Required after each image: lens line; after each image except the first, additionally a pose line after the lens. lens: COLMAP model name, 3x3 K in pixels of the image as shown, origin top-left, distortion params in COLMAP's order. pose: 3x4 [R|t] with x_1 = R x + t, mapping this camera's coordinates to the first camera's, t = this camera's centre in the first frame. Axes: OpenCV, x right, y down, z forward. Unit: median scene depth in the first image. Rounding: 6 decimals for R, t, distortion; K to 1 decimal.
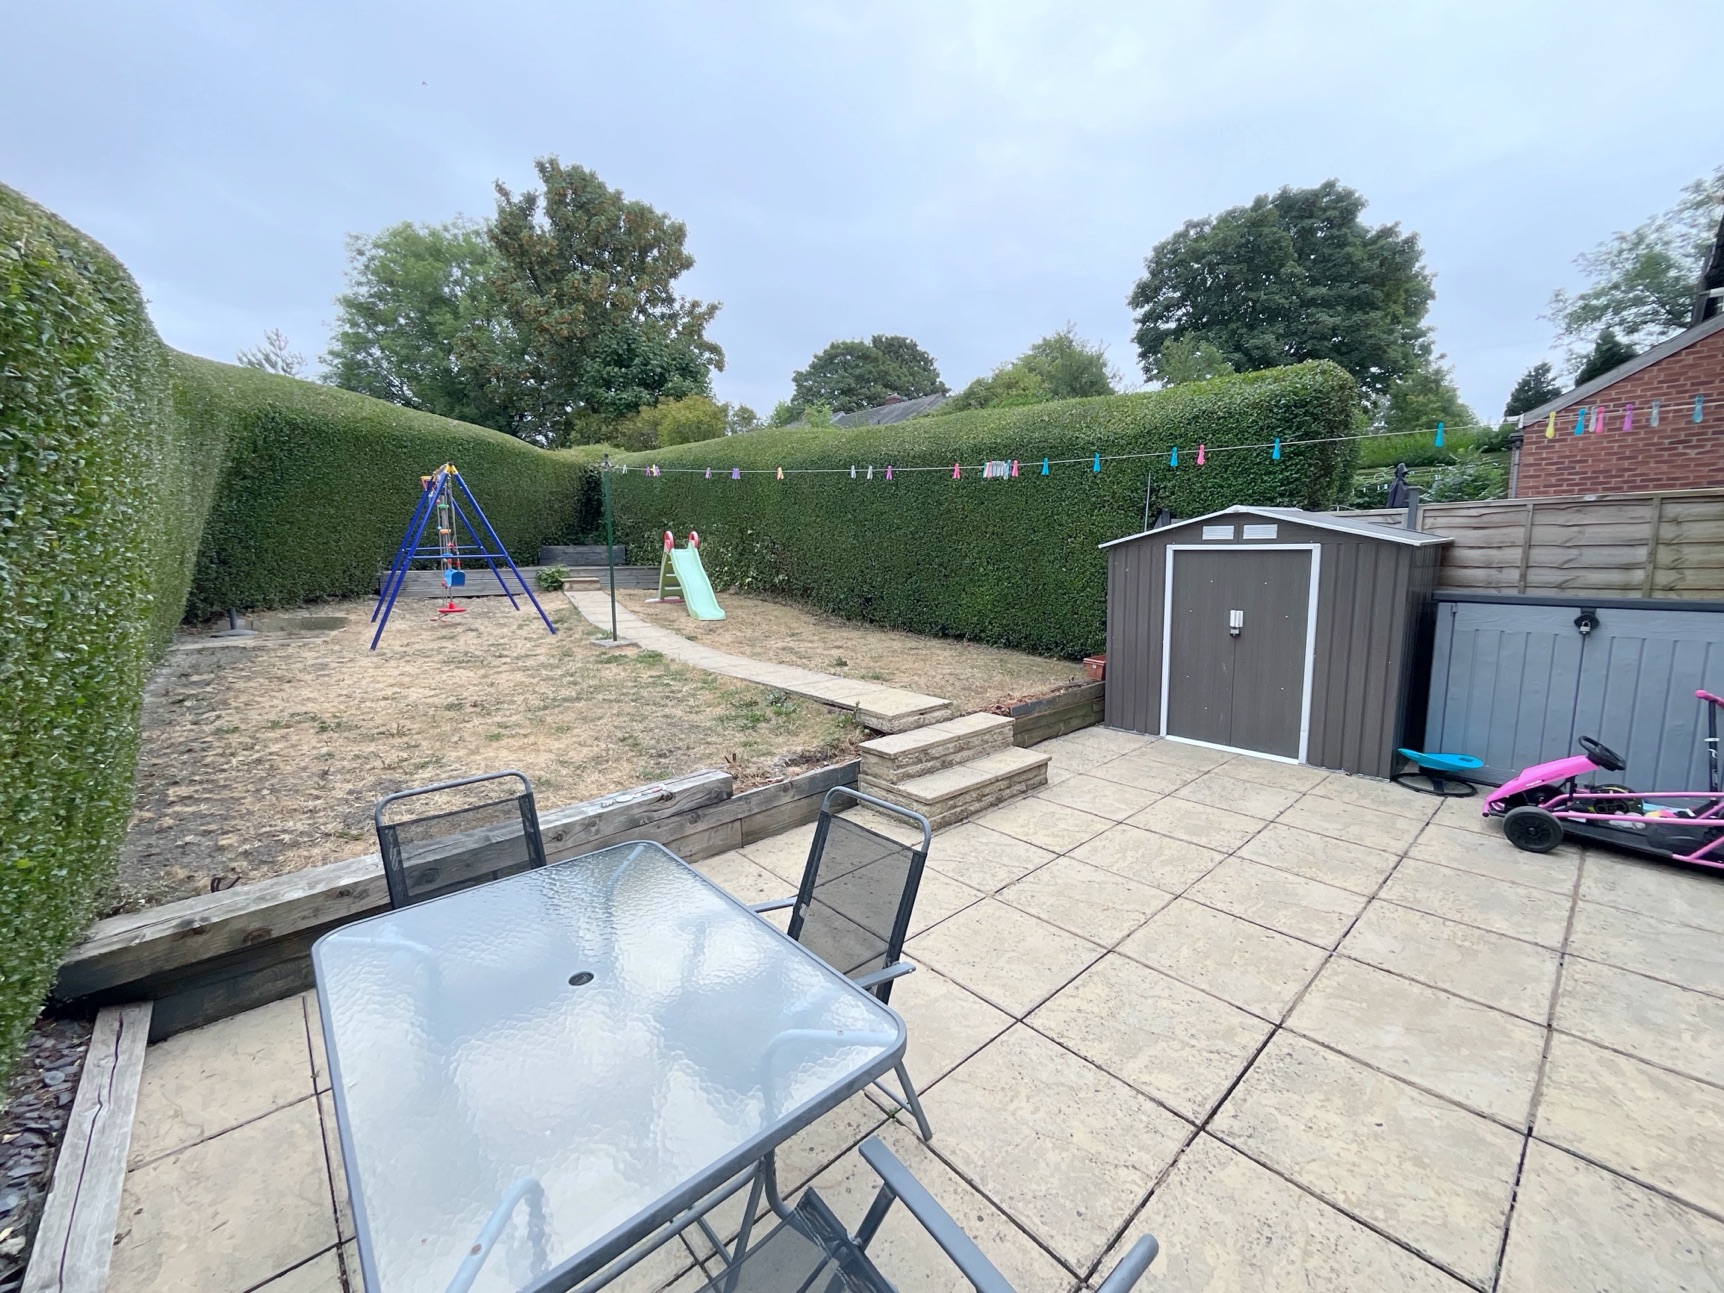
lens RADIAL K [[699.7, 0, 857.4], [0, 699.7, 640.4], [0, 0, 1]] dist [-0.001918, 0.001508]
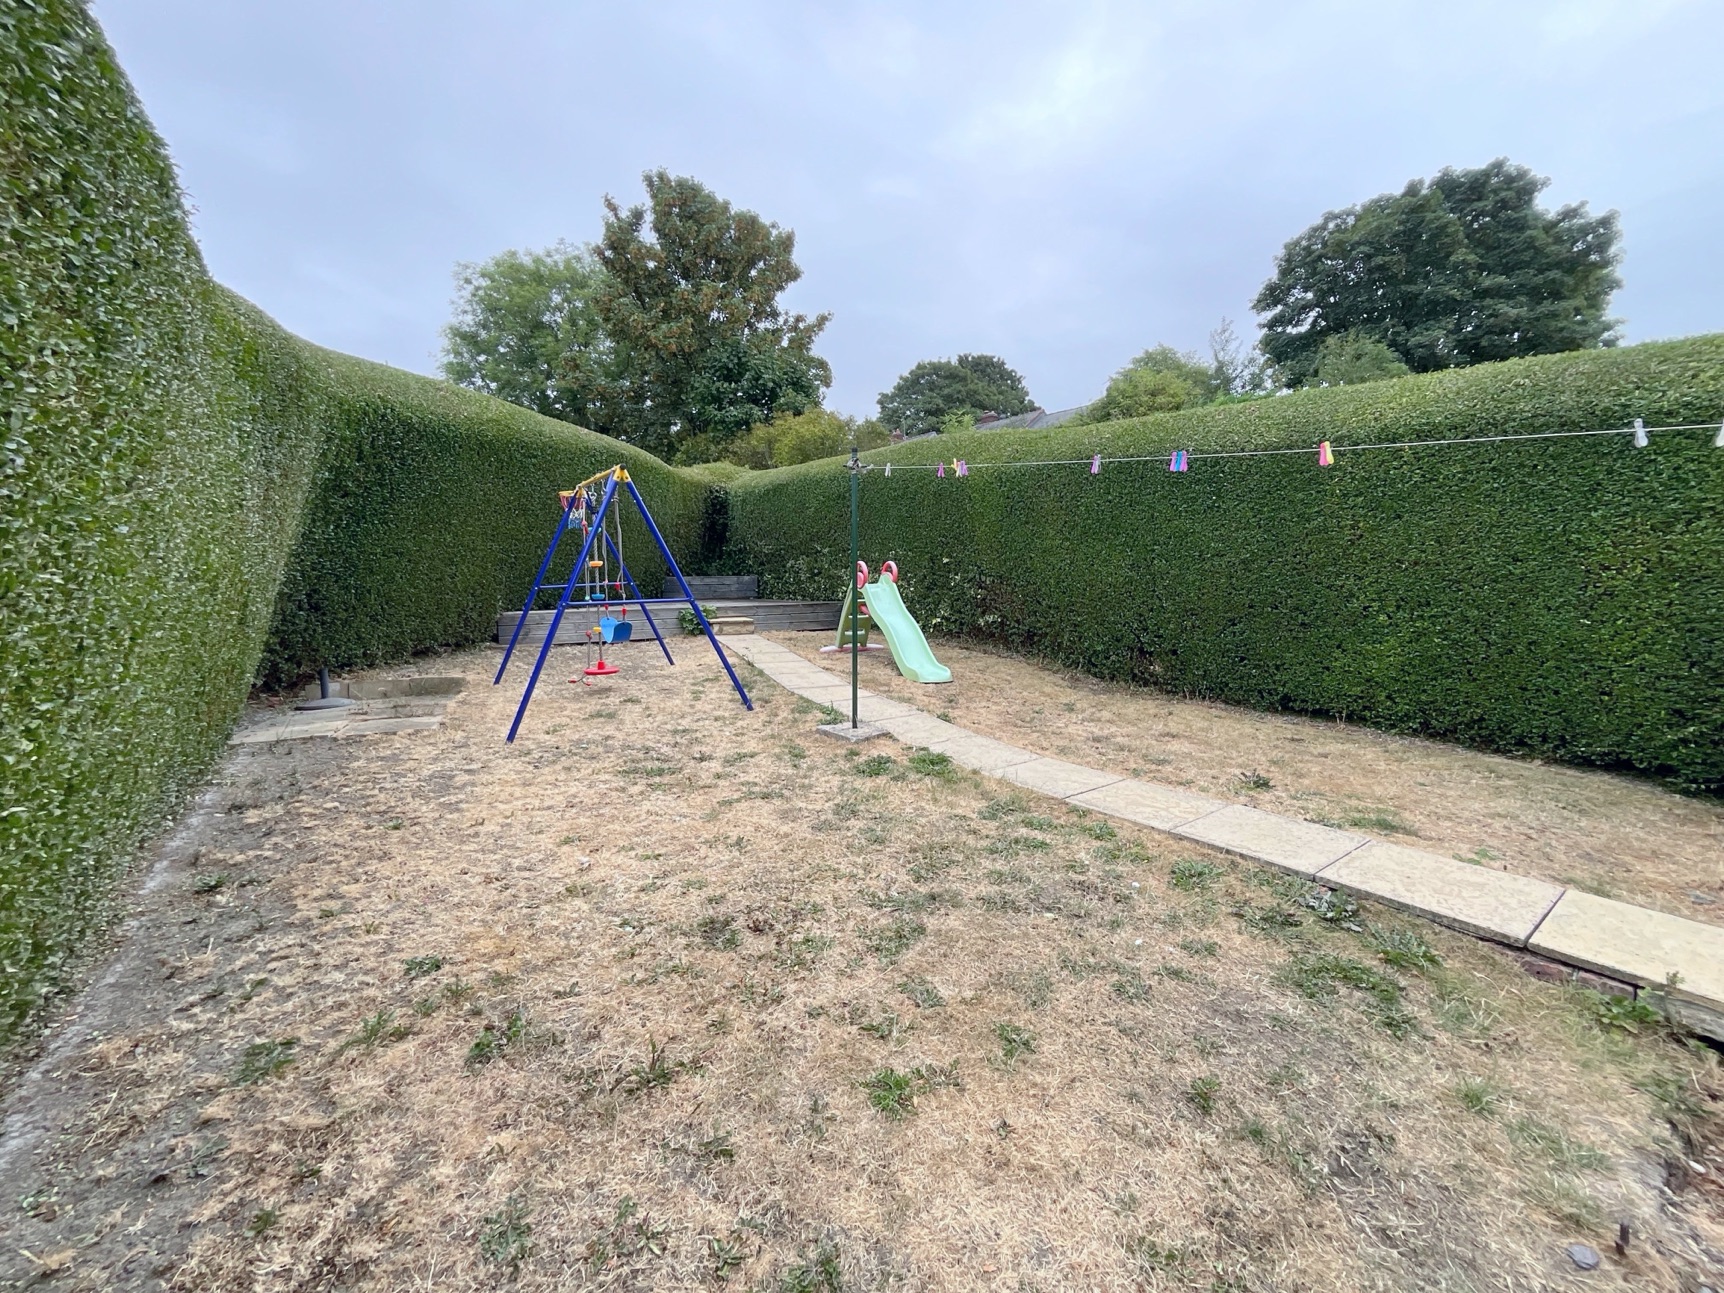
lens RADIAL K [[699.7, 0, 854.5], [0, 699.7, 638.3], [0, 0, 1]] dist [-0.001918, 0.001508]
pose [[0.995742, 0.003836, -0.092106, -0.174351], [-0.007256, 0.999295, -0.036835, -0.036617], [0.091900, 0.037346, 0.995068, 0.205268]]
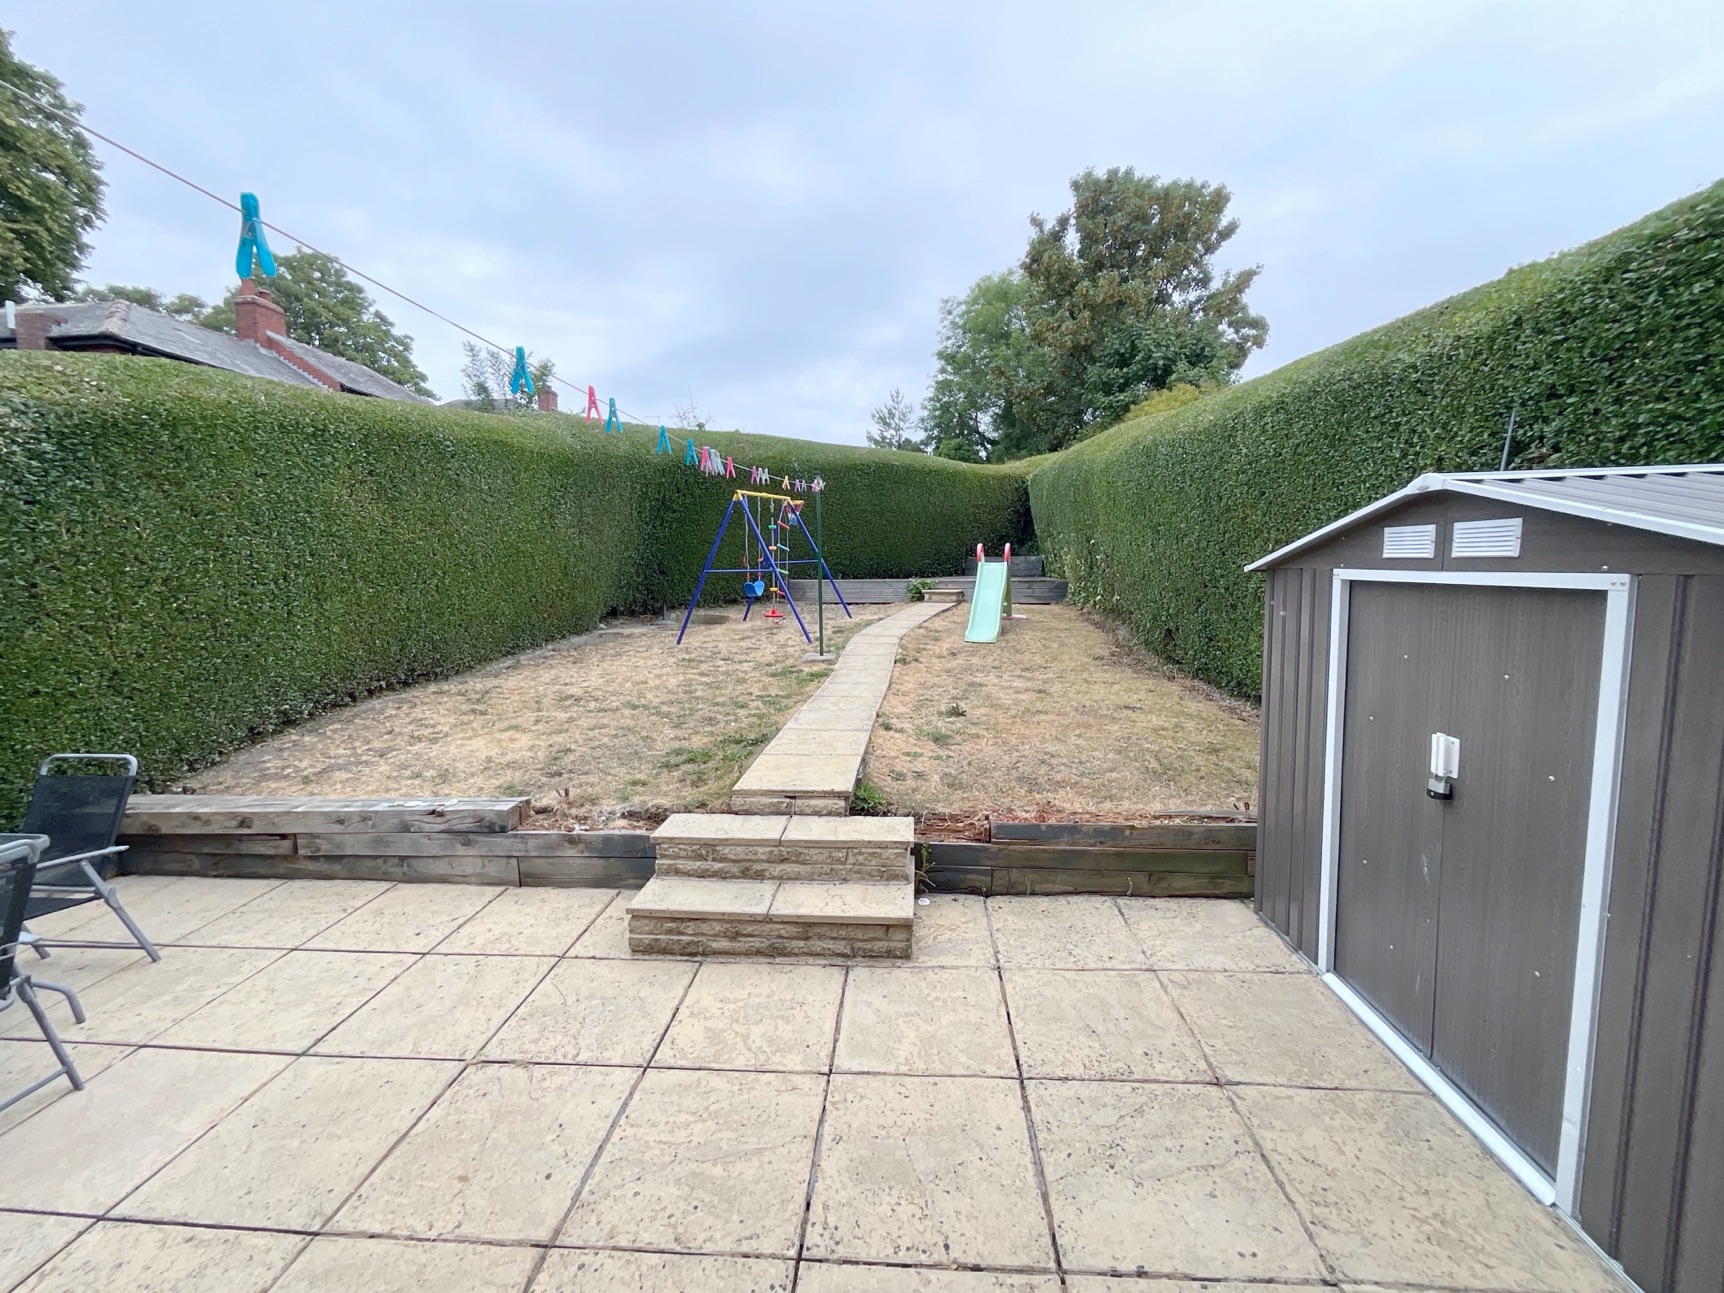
lens RADIAL K [[699.7, 0, 866.2], [0, 699.7, 641.8], [0, 0, 1]] dist [-0.001918, 0.001508]
pose [[0.695477, 0.084008, -0.713621, 0.255683], [-0.089618, 0.995529, 0.029855, -0.033664], [0.712938, 0.043190, 0.699896, 0.206501]]
